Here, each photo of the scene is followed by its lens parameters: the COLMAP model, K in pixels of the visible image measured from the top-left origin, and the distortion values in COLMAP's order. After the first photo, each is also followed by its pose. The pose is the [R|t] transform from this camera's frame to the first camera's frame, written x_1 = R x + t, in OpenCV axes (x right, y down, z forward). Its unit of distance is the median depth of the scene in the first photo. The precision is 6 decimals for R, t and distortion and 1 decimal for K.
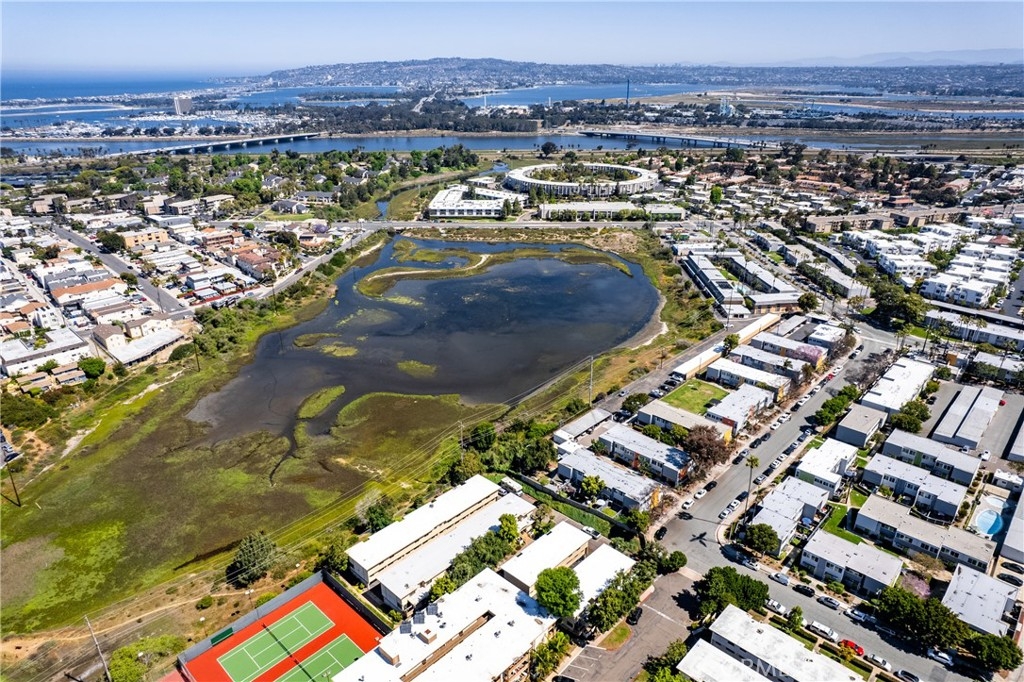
lens RADIAL K [[653.2, 0, 509.5], [0, 653.2, 350.0], [0, 0, 1]] dist [-0.075709, 0.069565]
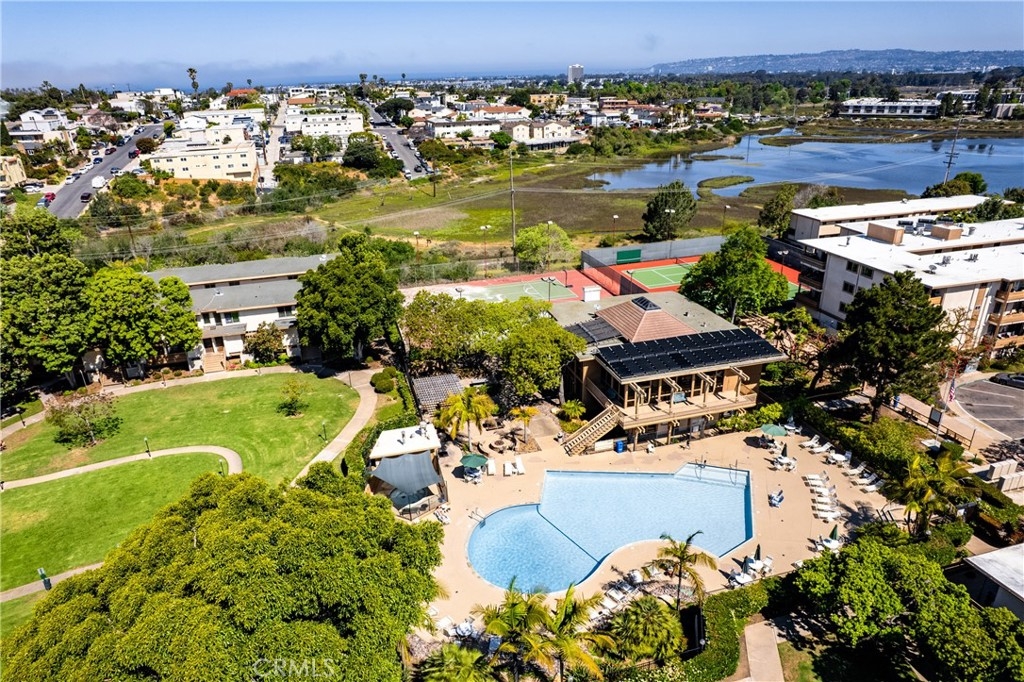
lens RADIAL K [[653.2, 0, 509.5], [0, 653.2, 350.0], [0, 0, 1]] dist [-0.075709, 0.069565]
pose [[0.864701, 0.189337, -0.465235, -0.045605], [-0.190777, 0.980624, 0.044501, 0.151896], [0.464647, 0.050276, 0.884068, 0.052059]]
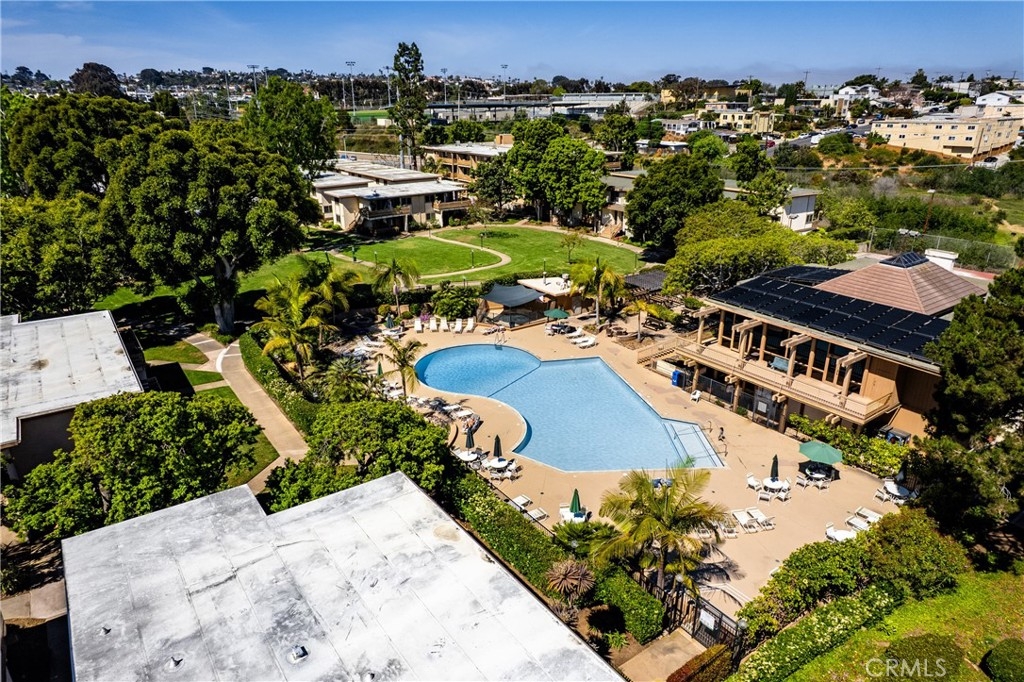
lens RADIAL K [[653.2, 0, 509.5], [0, 653.2, 350.0], [0, 0, 1]] dist [-0.075709, 0.069565]
pose [[-0.186714, 0.367726, -0.910997, 0.007139], [-0.387733, 0.824444, 0.412257, 0.138249], [0.902663, 0.430198, -0.011355, 0.140863]]
